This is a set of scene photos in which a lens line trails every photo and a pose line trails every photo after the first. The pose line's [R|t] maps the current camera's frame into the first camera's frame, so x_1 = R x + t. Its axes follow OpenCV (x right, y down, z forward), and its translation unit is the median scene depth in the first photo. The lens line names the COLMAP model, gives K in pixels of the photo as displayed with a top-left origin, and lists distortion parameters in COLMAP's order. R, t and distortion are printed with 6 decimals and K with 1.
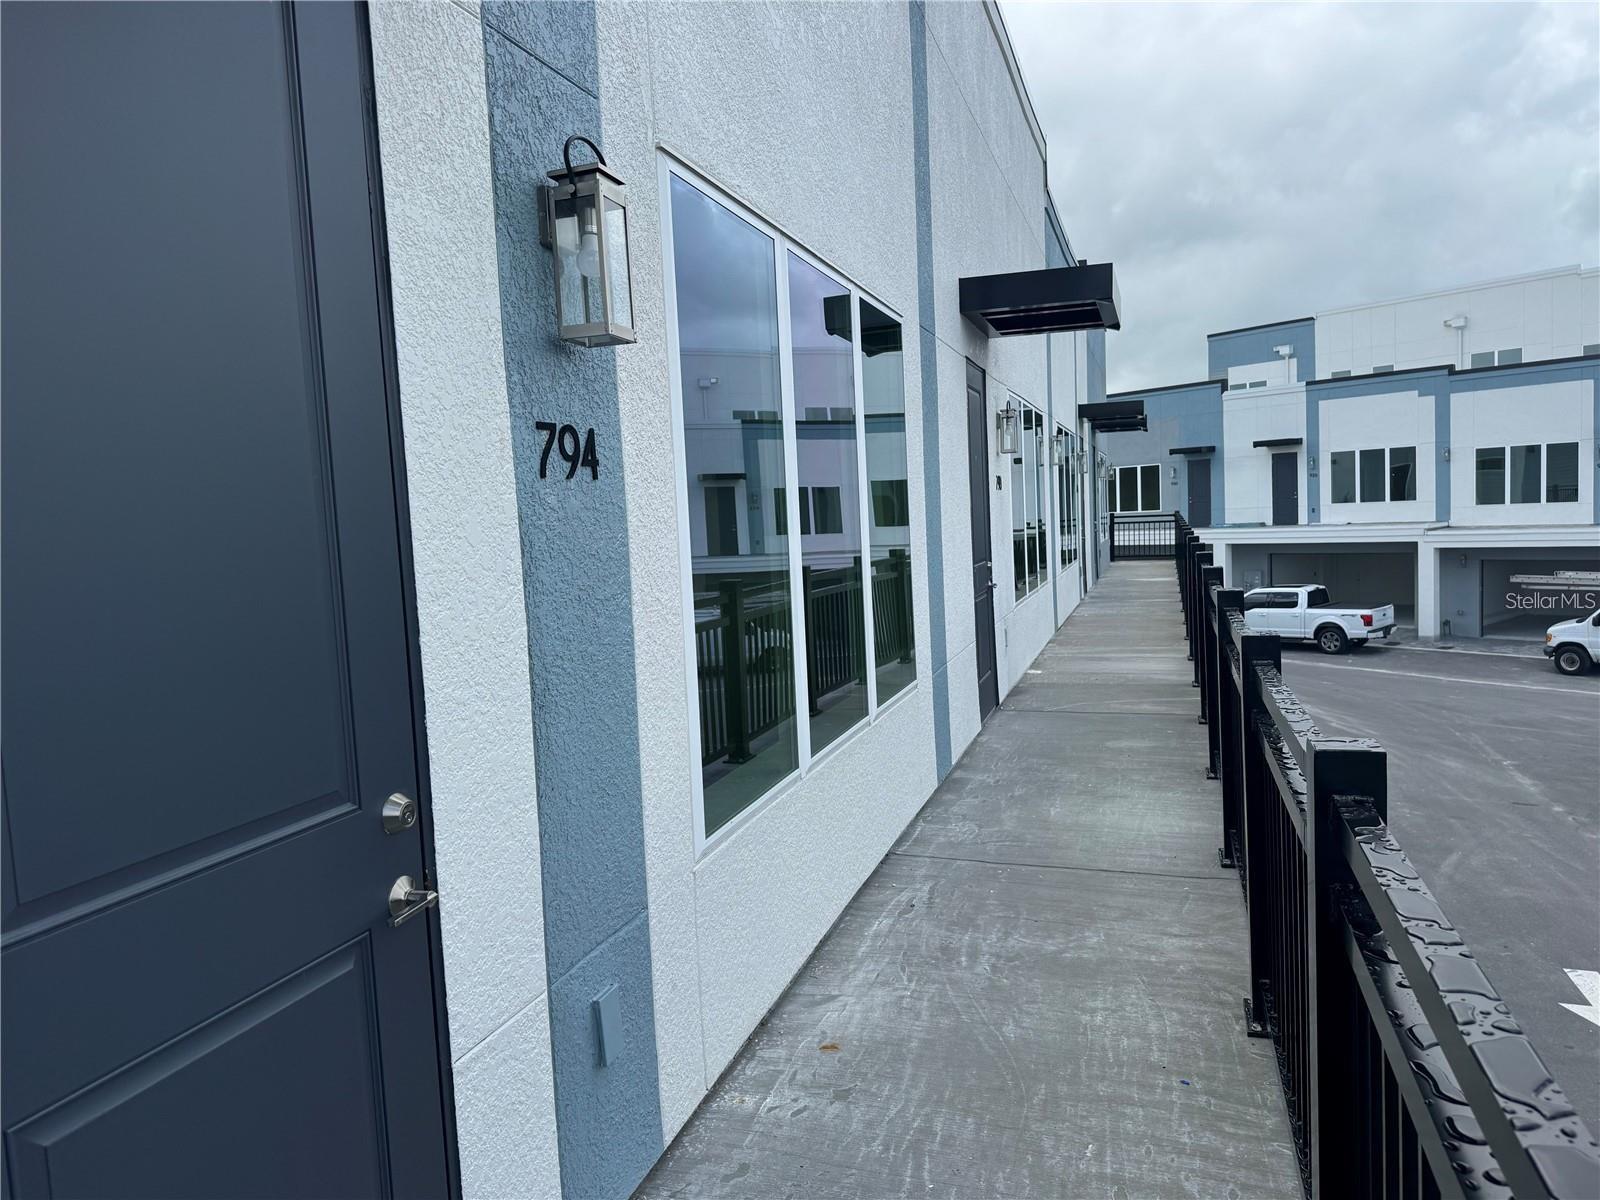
lens RADIAL K [[1123.1, 0, 800.0], [0, 1123.1, 600.0], [0, 0, 1]] dist [0.081218, -0.116922]
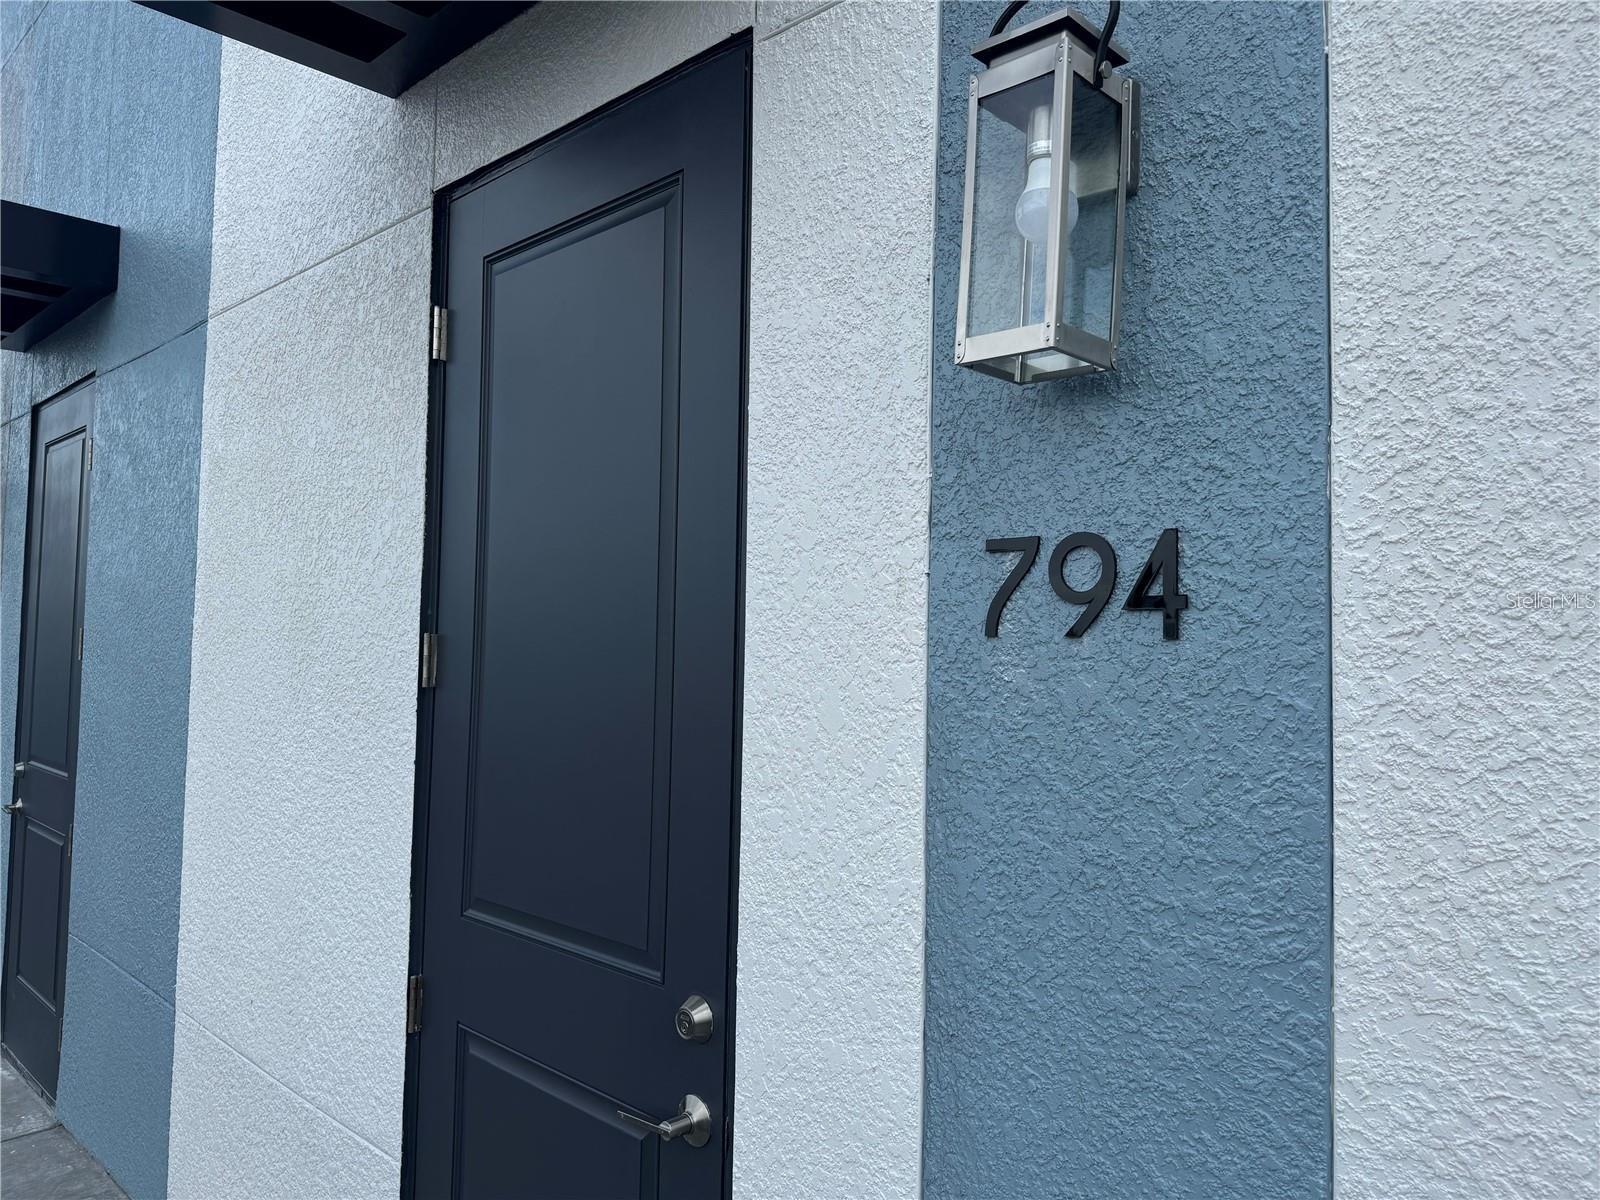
lens RADIAL K [[1123.1, 0, 800.0], [0, 1123.1, 600.0], [0, 0, 1]] dist [0.081218, -0.116922]
pose [[-0.442880, -0.002347, -0.896578, 0.321104], [-0.072919, 0.996778, 0.033410, -0.137752], [0.893611, 0.080174, -0.441625, 1.154894]]
